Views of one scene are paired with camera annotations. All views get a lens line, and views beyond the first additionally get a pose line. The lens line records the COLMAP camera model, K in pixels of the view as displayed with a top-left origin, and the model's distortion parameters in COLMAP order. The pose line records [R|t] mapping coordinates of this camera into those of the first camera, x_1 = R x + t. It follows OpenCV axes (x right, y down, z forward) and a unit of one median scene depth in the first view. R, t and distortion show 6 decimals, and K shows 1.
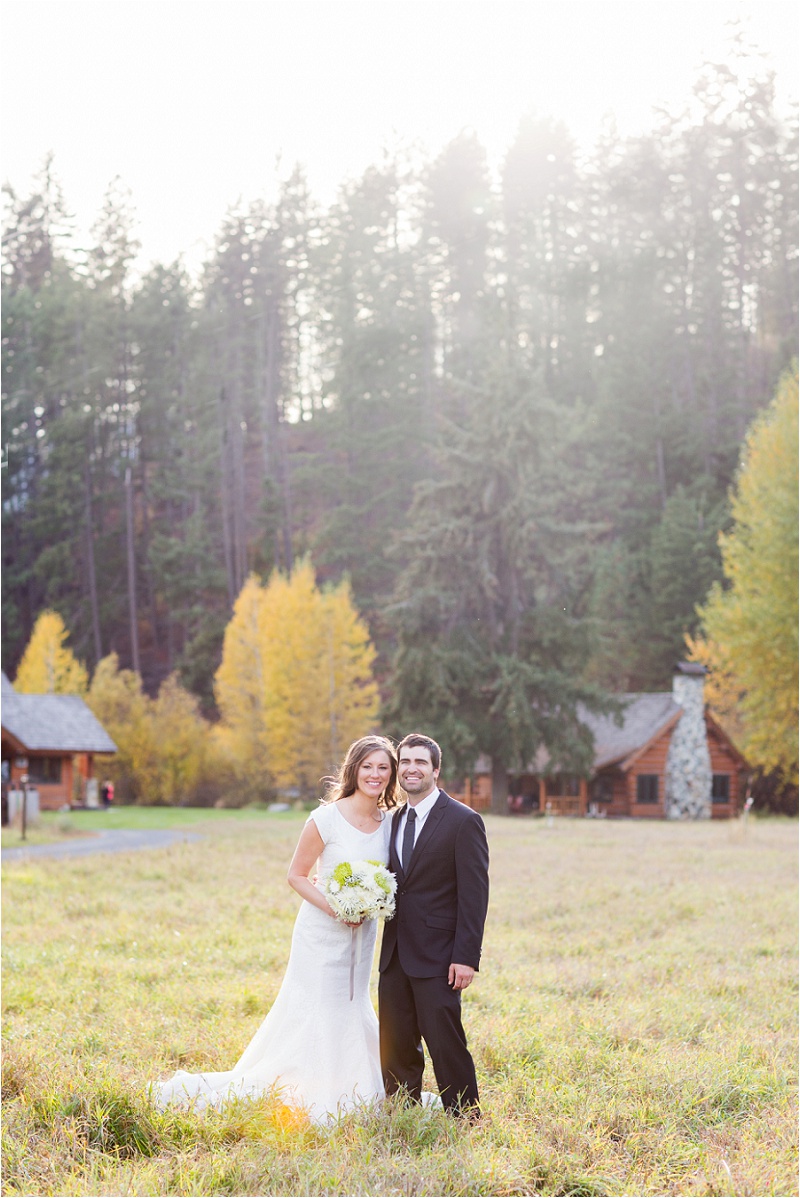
lens RADIAL K [[2929.2, 0, 400.0], [0, 2929.2, 599.0], [0, 0, 1]] dist [-0.009238, 0.000000]
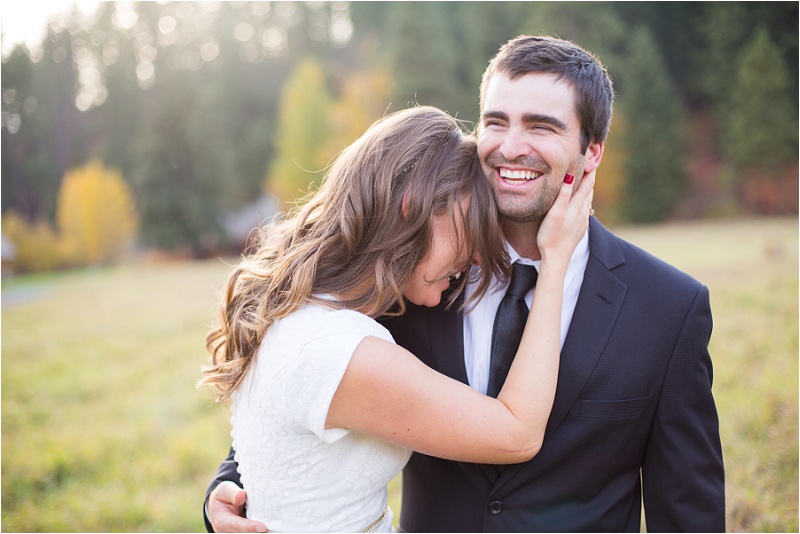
lens RADIAL K [[1171.5, 0, 401.2], [0, 1171.5, 267.3], [0, 0, 1]] dist [-0.035714, 0.000000]
pose [[0.972678, -0.086638, 0.215385, -0.004896], [0.069127, 0.993758, 0.087560, 0.007022], [-0.221627, -0.070278, 0.972596, 0.103154]]
